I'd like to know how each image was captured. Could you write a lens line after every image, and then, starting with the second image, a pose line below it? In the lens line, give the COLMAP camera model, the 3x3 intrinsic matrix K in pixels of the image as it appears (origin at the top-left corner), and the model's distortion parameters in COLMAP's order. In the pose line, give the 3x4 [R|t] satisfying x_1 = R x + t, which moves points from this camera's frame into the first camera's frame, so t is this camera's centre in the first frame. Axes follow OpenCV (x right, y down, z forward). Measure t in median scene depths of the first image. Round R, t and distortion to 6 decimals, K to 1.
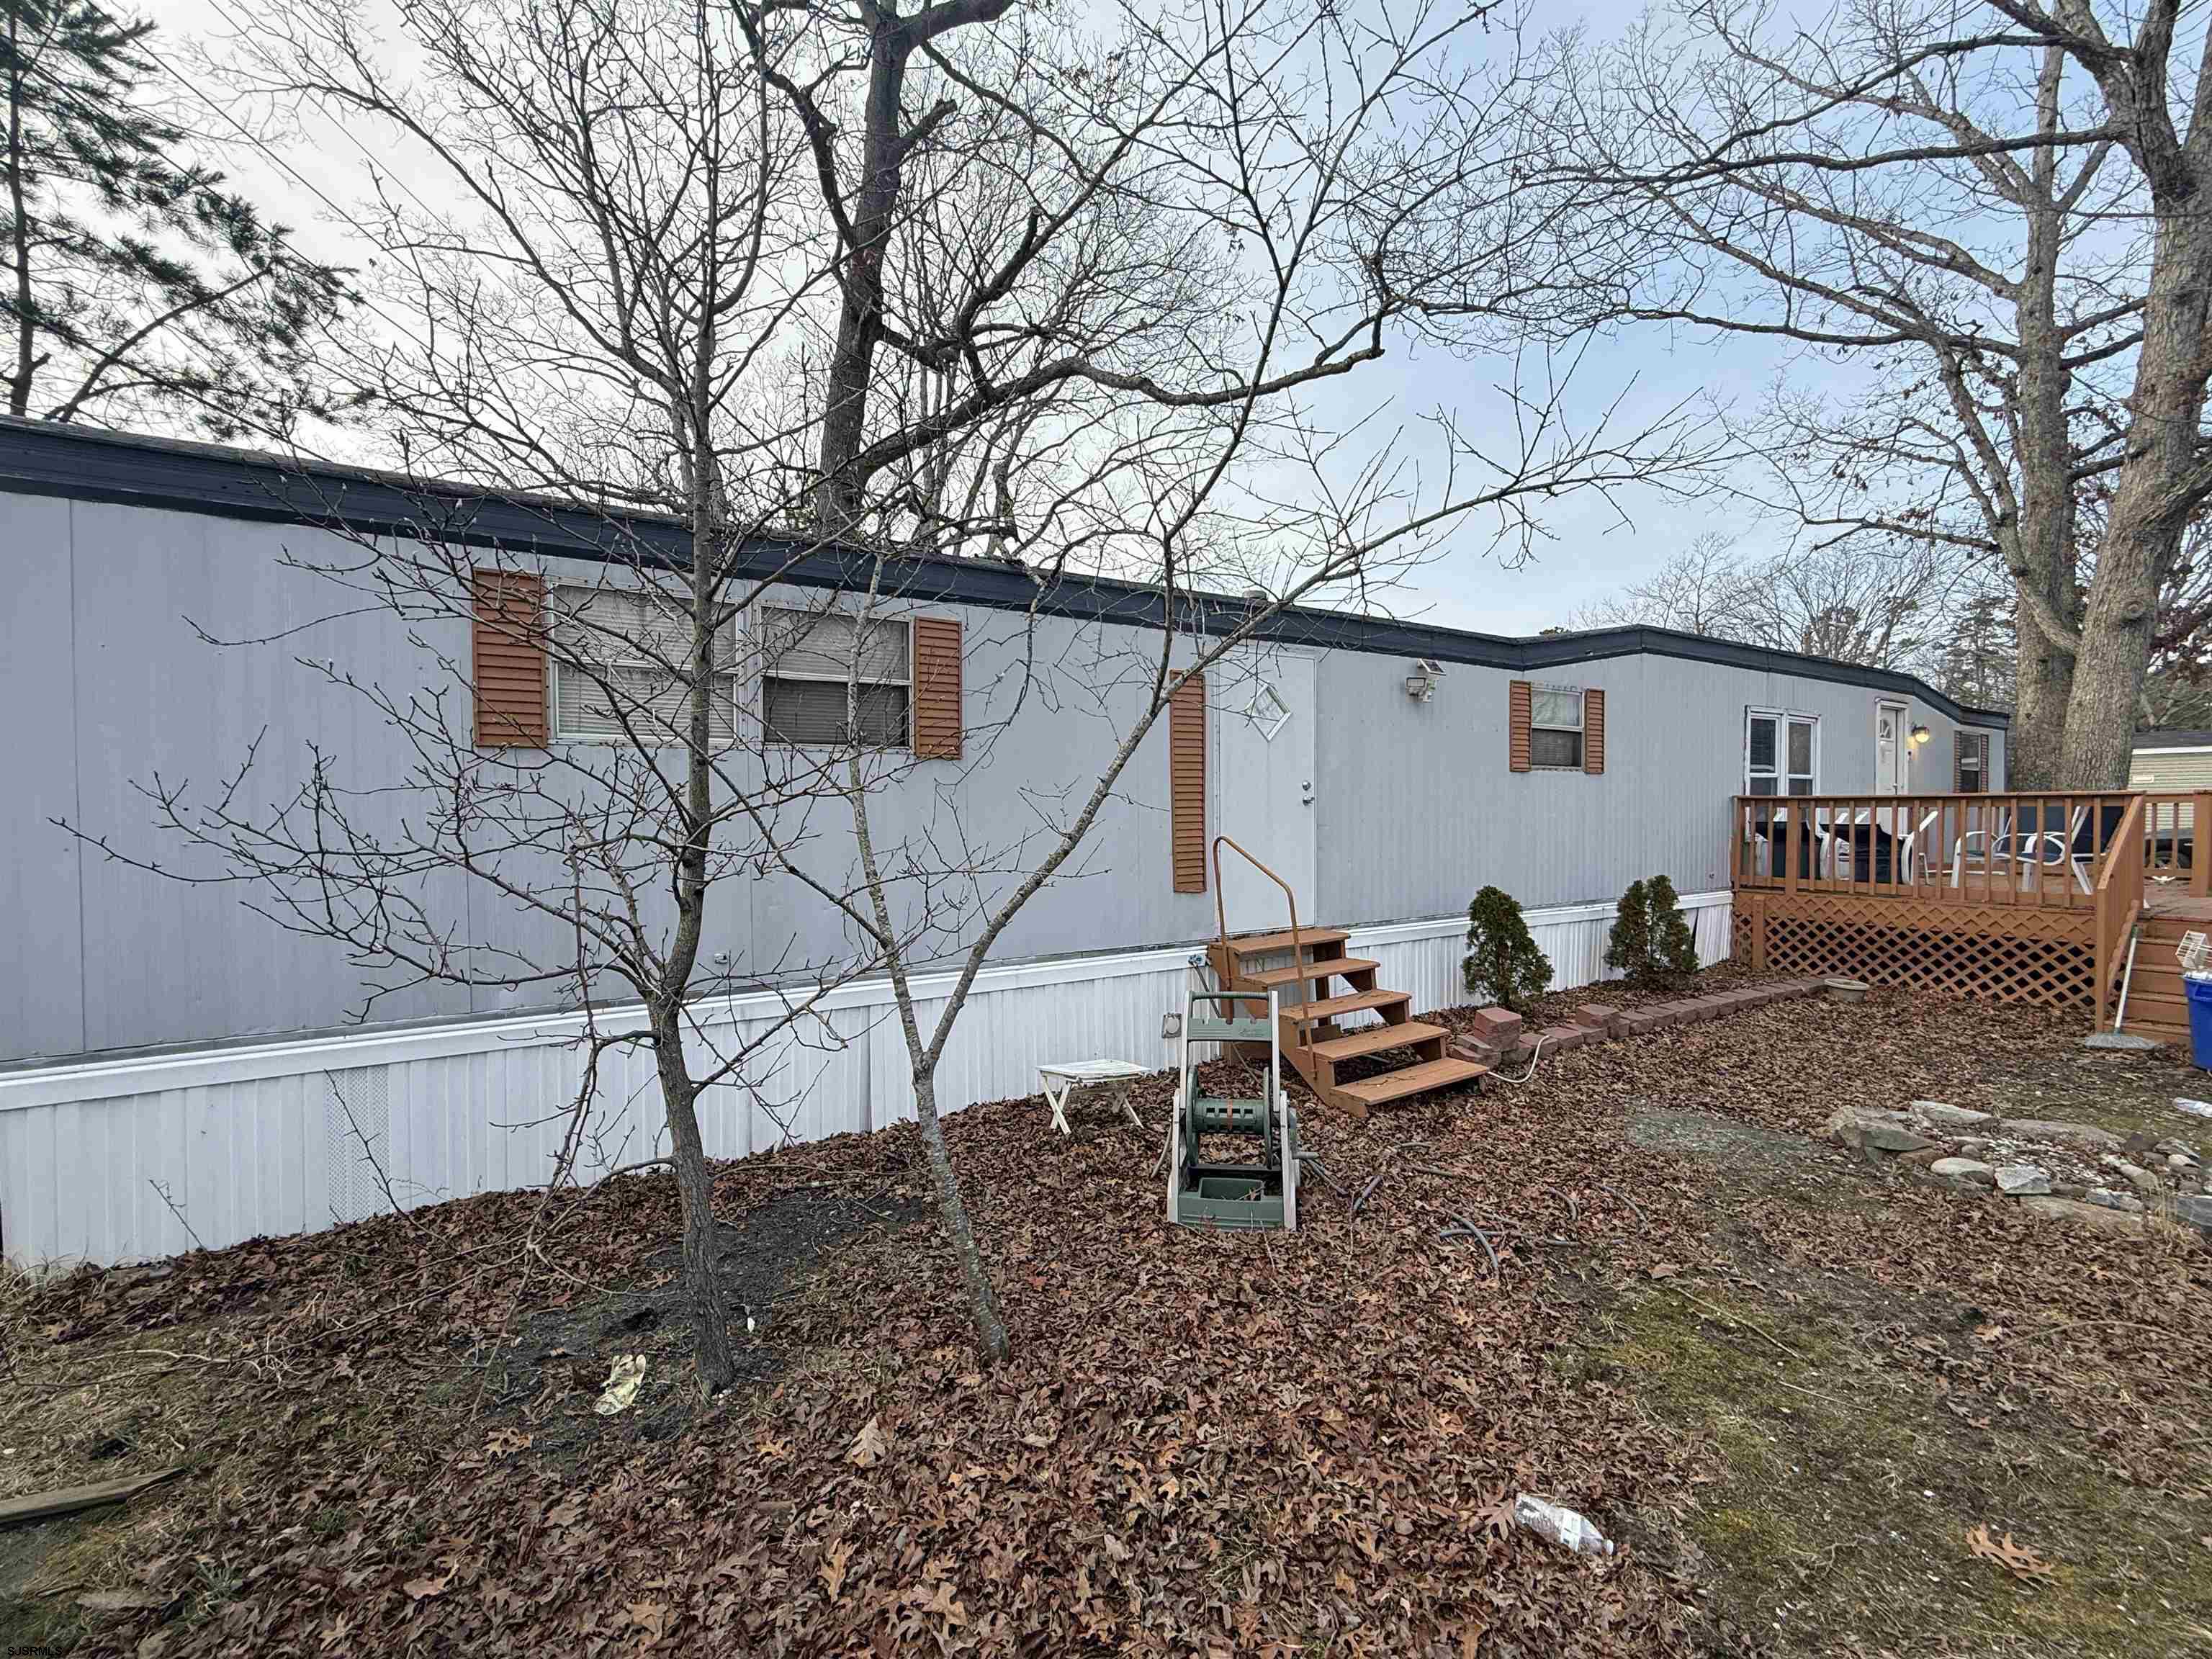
lens RADIAL K [[890.4, 0, 1101.8], [0, 890.4, 833.8], [0, 0, 1]] dist [-0.000582, -0.000645]
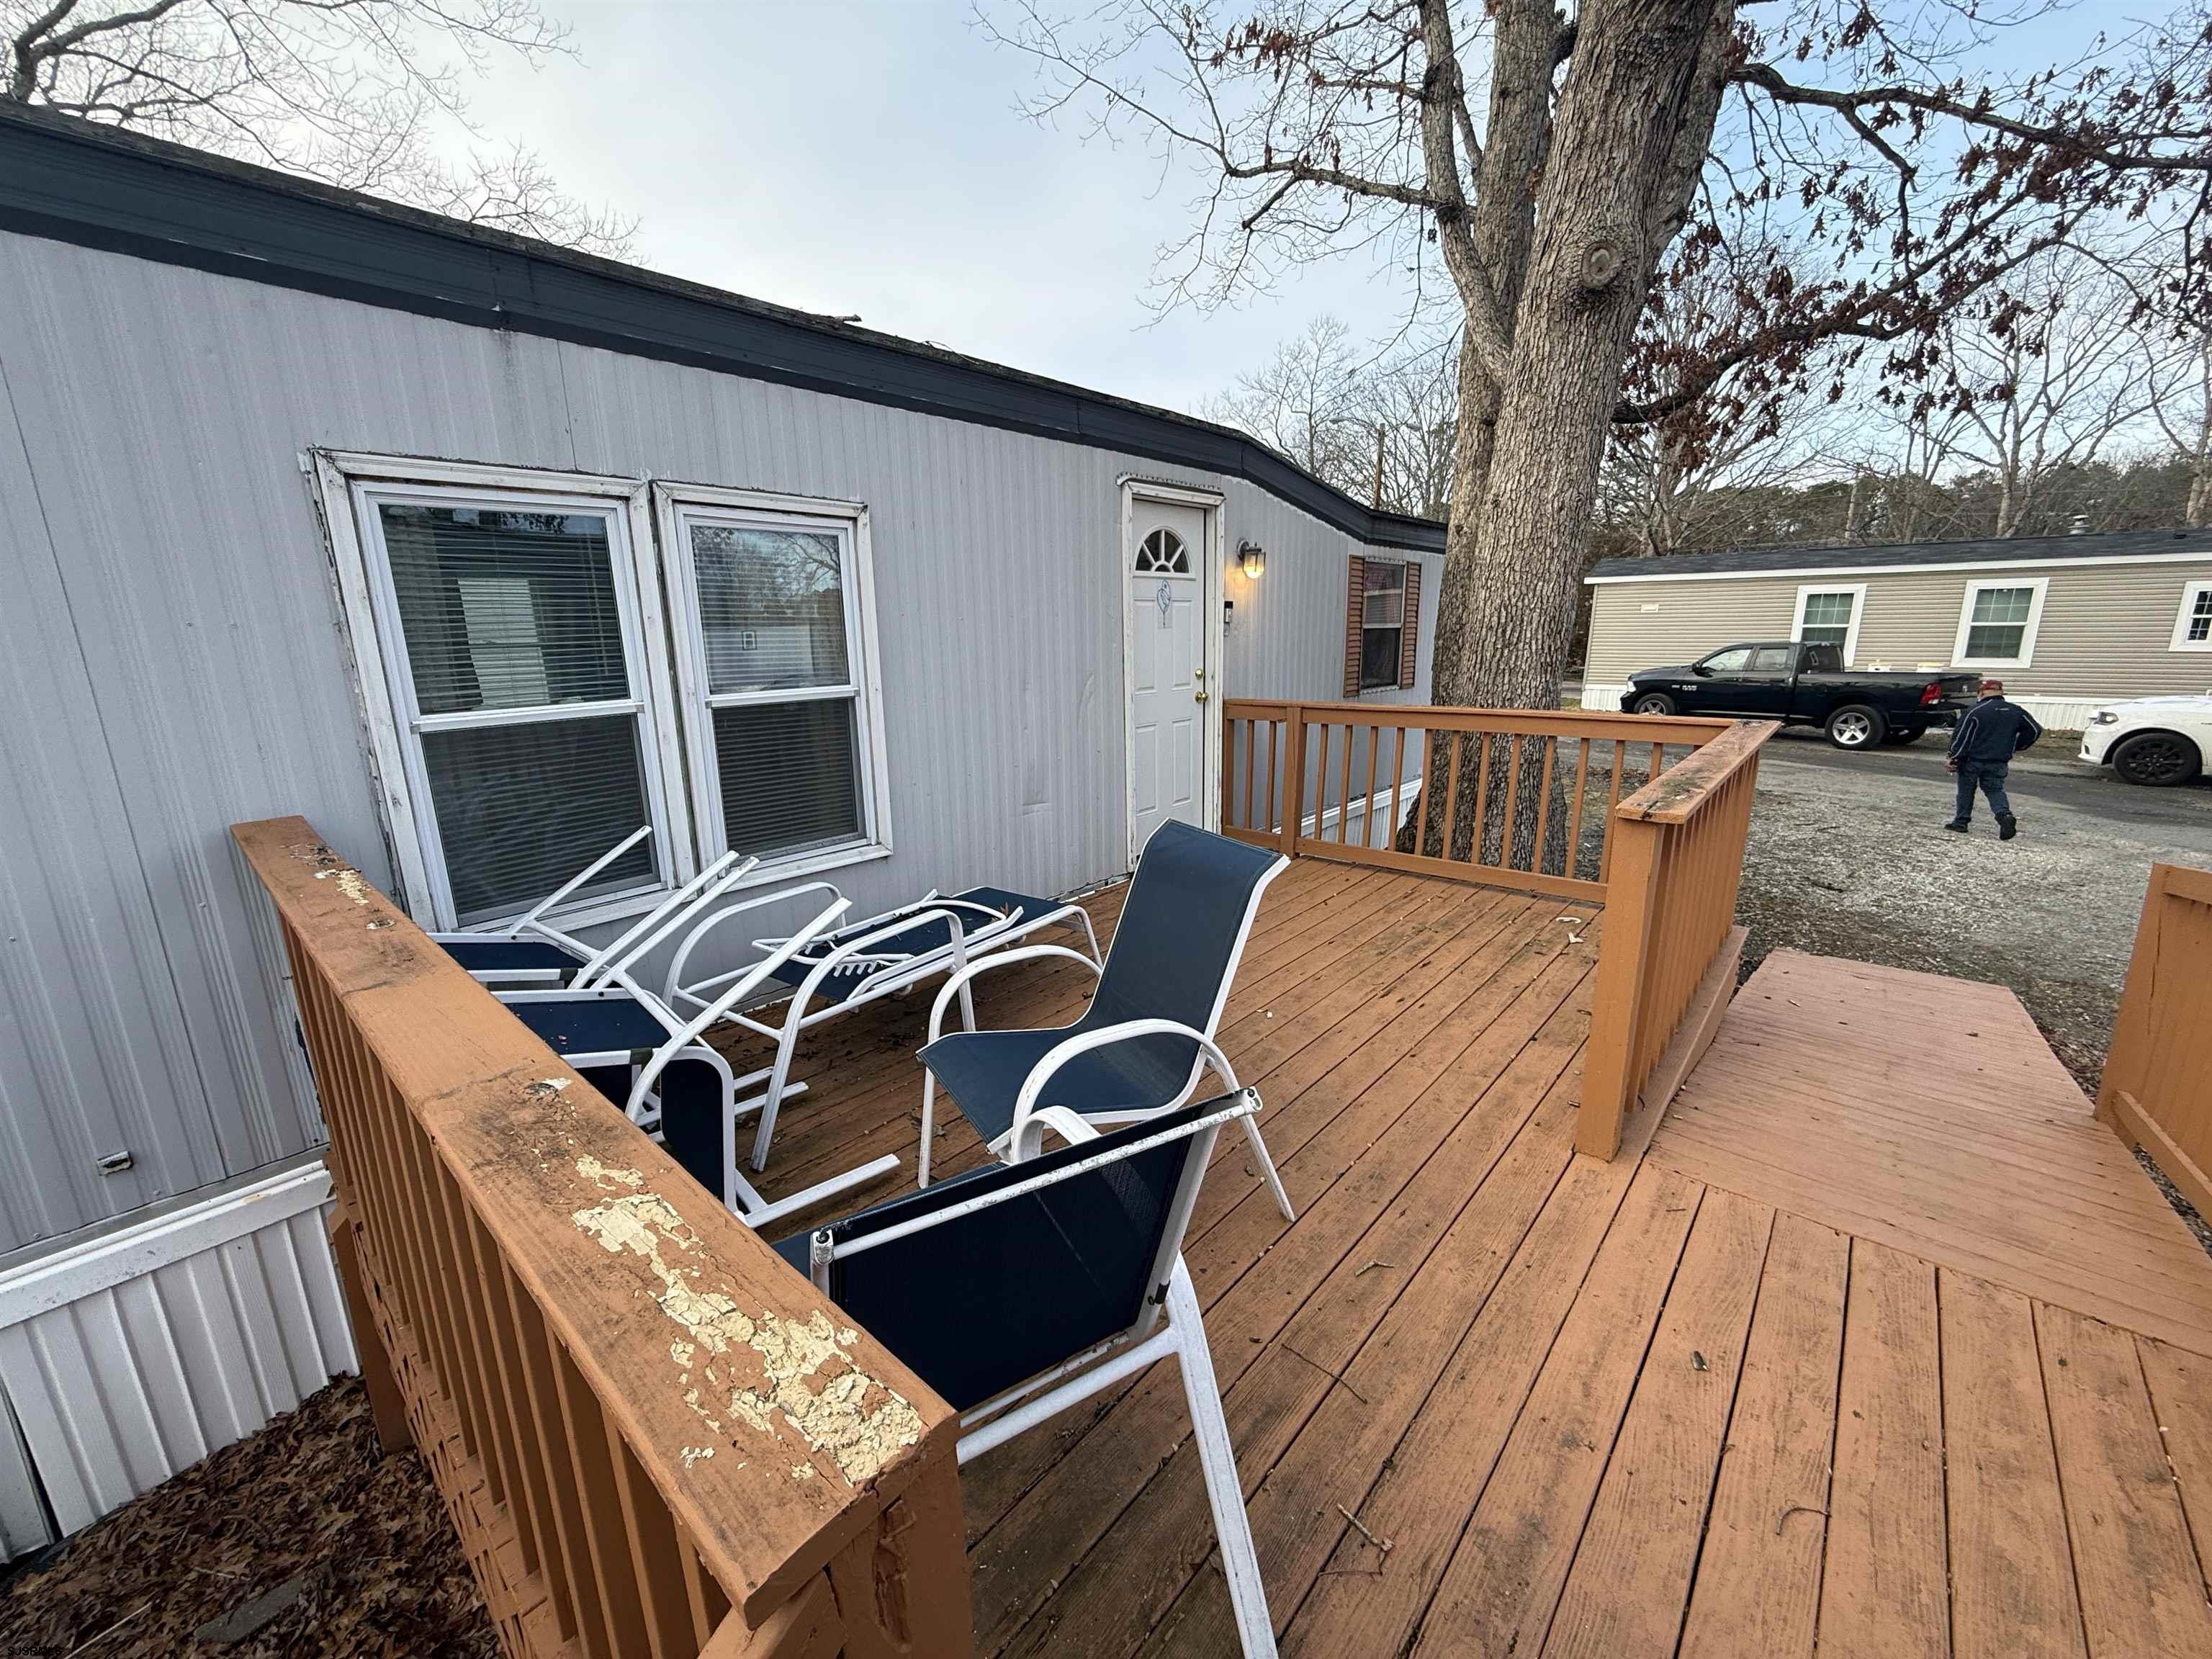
lens RADIAL K [[890.4, 0, 1101.8], [0, 890.4, 833.8], [0, 0, 1]] dist [-0.000582, -0.000645]
pose [[0.952170, -0.078860, 0.295218, 0.659953], [0.017325, 0.978503, 0.205505, -0.066197], [-0.305078, -0.190561, 0.933067, 0.525911]]
